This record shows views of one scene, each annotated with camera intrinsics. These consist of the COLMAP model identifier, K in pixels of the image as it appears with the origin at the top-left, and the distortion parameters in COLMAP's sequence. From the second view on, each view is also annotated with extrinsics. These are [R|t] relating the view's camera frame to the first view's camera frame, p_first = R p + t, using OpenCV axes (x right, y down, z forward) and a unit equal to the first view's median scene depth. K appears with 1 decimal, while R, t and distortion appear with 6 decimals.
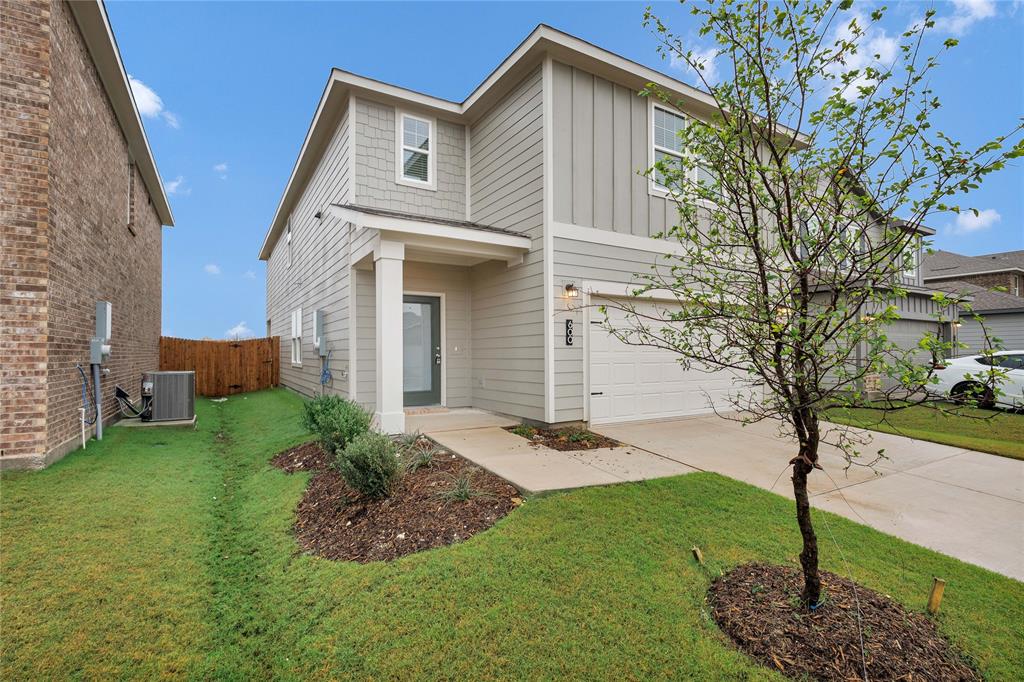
lens RADIAL K [[480.2, 0, 509.5], [0, 480.2, 346.4], [0, 0, 1]] dist [0.004175, 0.000691]
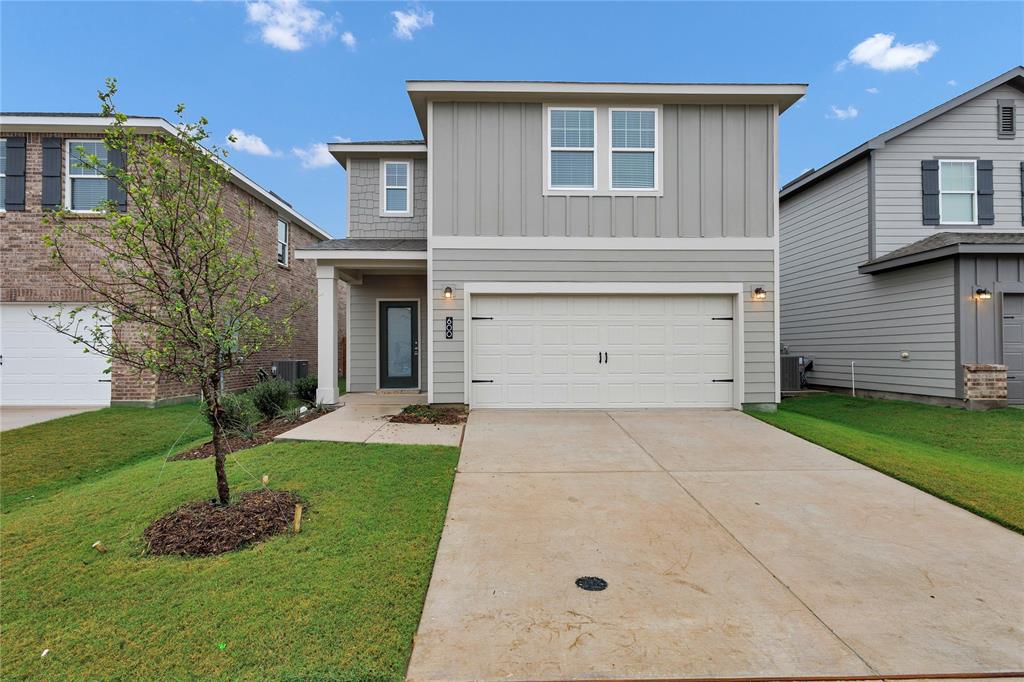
lens RADIAL K [[480.2, 0, 504.2], [0, 480.2, 343.8], [0, 0, 1]] dist [0.004175, 0.000691]
pose [[0.865681, -0.007277, -0.500542, 0.738588], [0.009071, 0.999958, 0.001151, 0.008552], [0.500513, -0.005537, 0.865711, 0.038309]]
